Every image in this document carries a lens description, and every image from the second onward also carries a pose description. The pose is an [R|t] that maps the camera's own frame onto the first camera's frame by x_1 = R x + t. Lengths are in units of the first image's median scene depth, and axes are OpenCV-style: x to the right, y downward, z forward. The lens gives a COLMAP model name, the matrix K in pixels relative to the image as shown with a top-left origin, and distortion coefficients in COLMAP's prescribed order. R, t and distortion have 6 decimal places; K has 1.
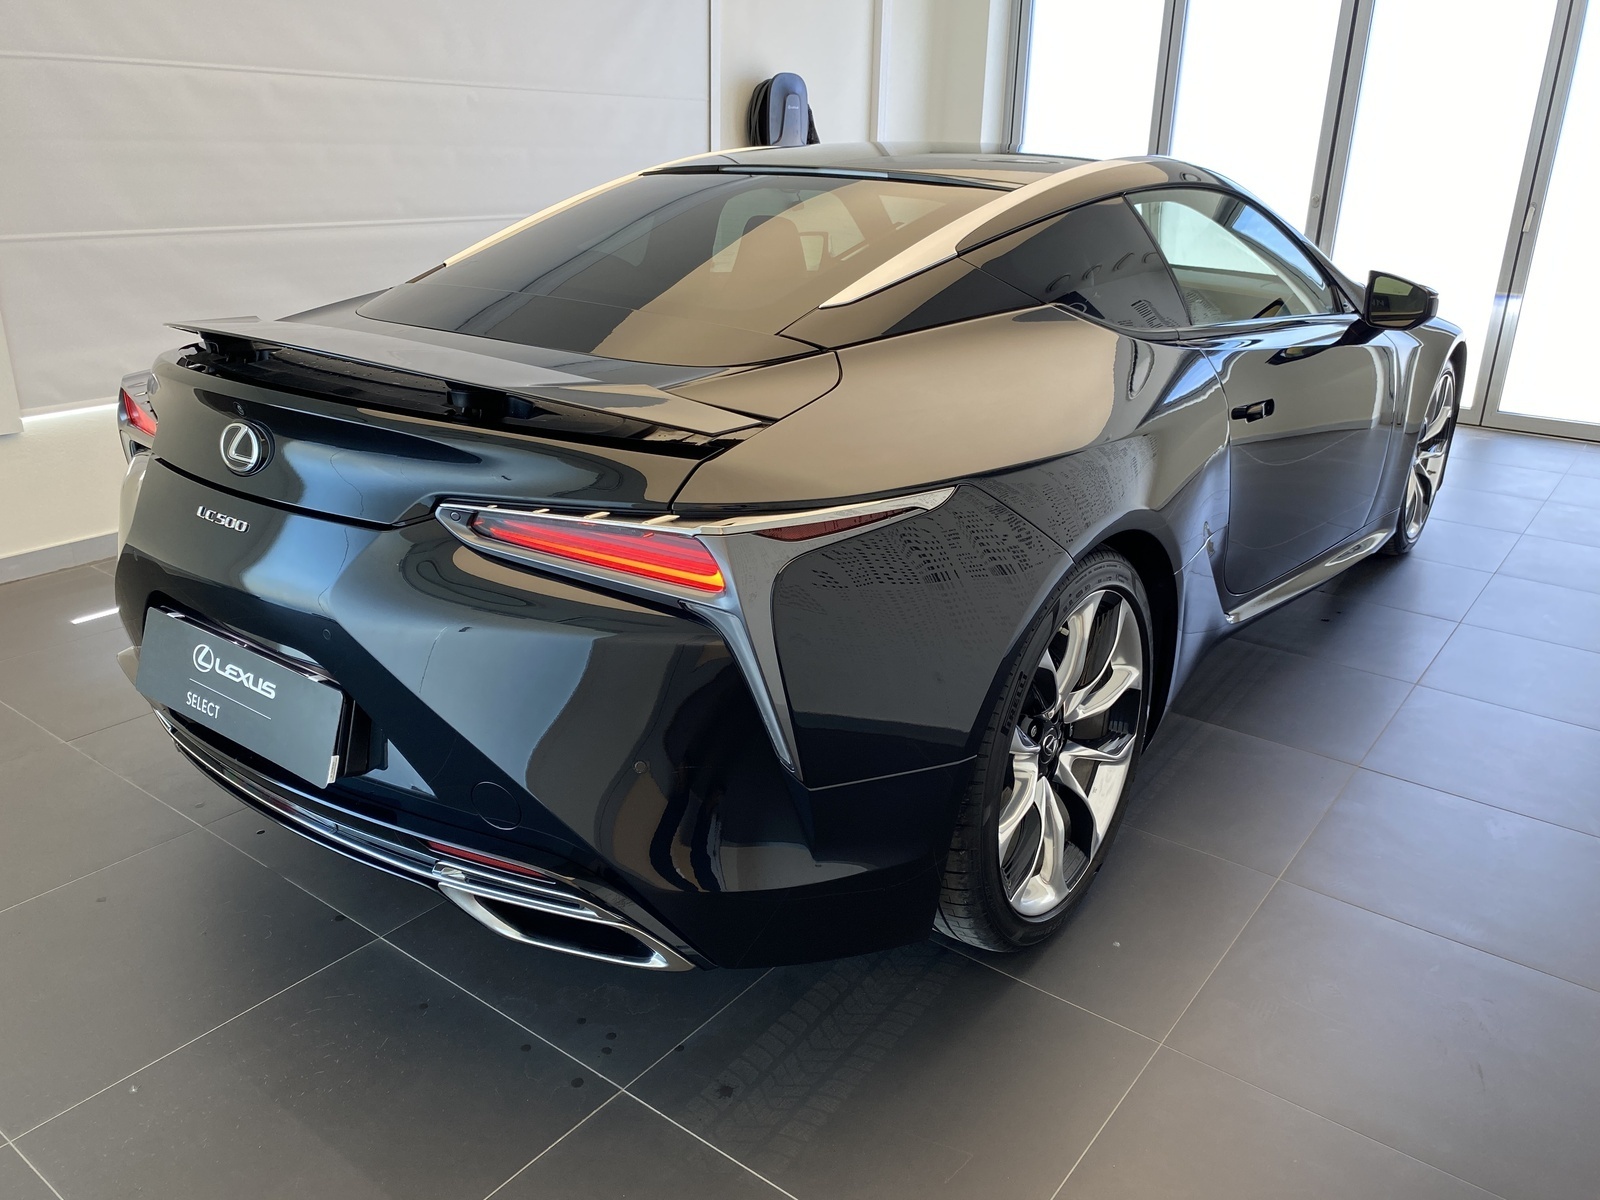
lens RADIAL K [[1219.1, 0, 844.7], [0, 1219.1, 599.8], [0, 0, 1]] dist [-0.001657, 0.002325]
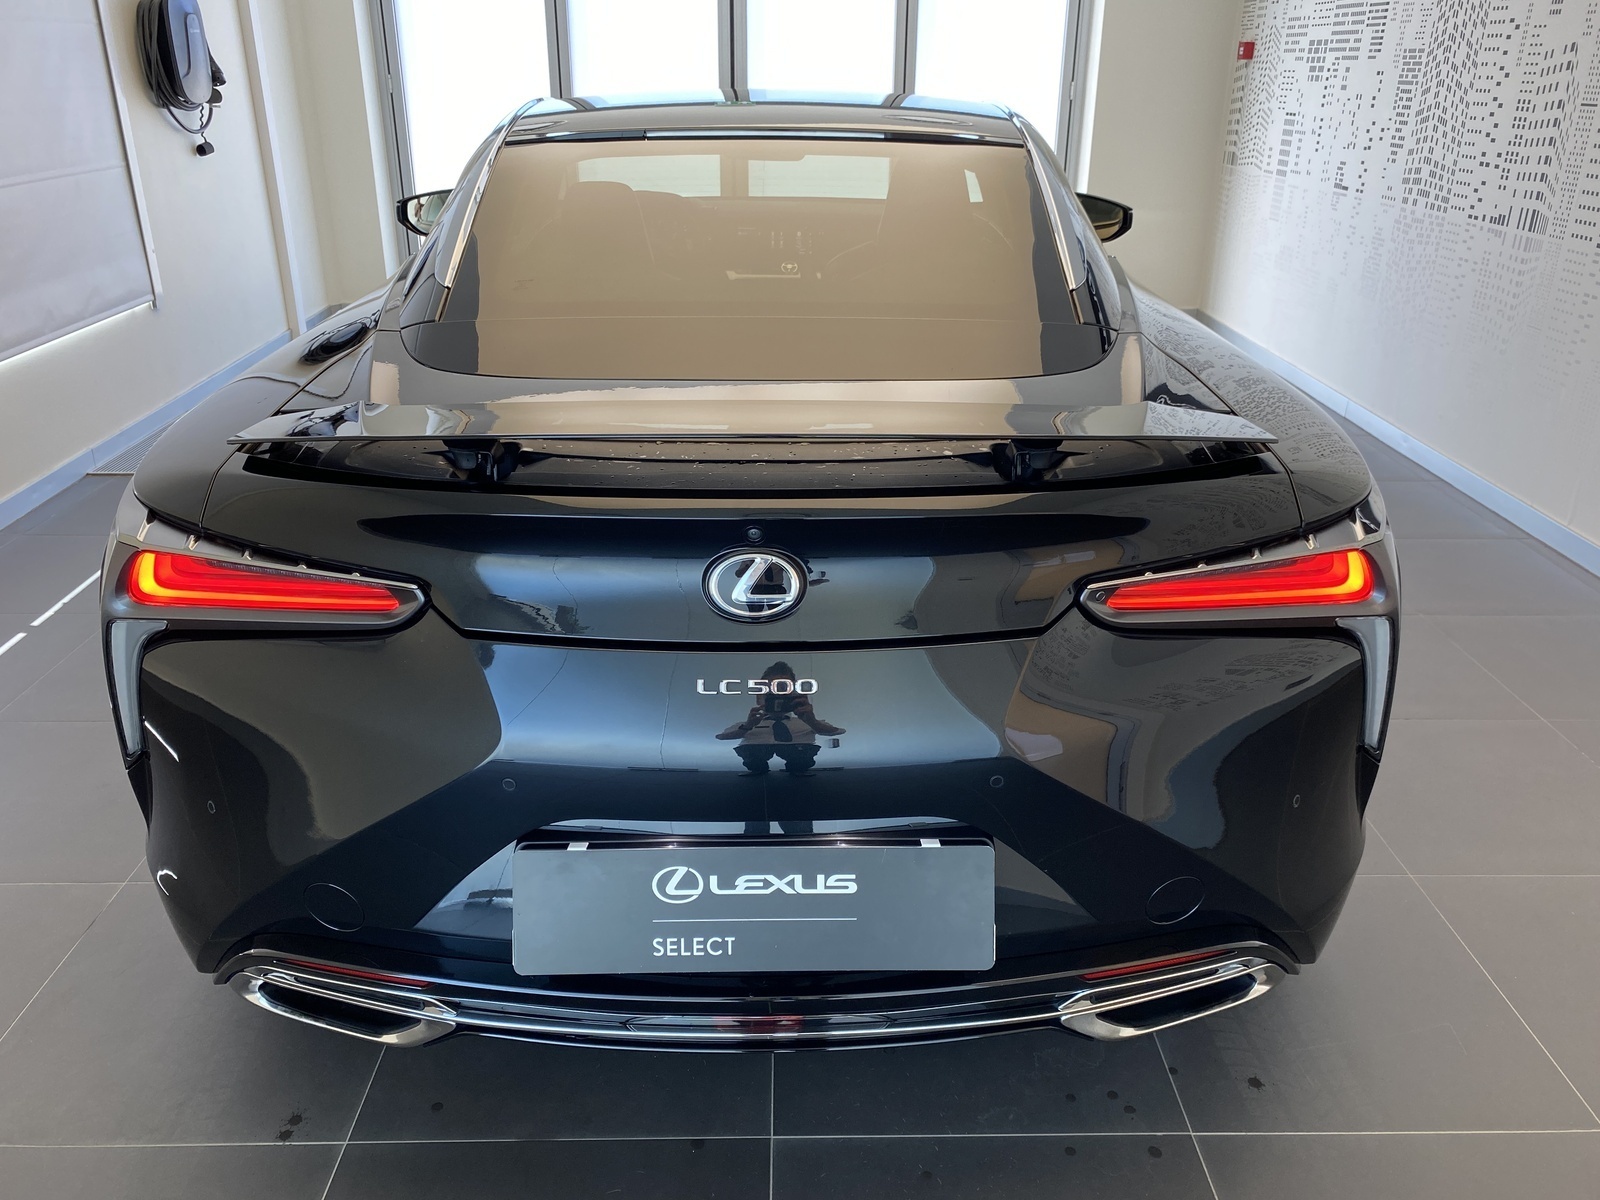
lens RADIAL K [[1219.1, 0, 844.7], [0, 1219.1, 599.8], [0, 0, 1]] dist [-0.001657, 0.002325]
pose [[0.785064, -0.252927, 0.565422, -0.852472], [0.219029, 0.967214, 0.128546, -0.195041], [-0.579396, 0.022927, 0.814723, 0.369284]]
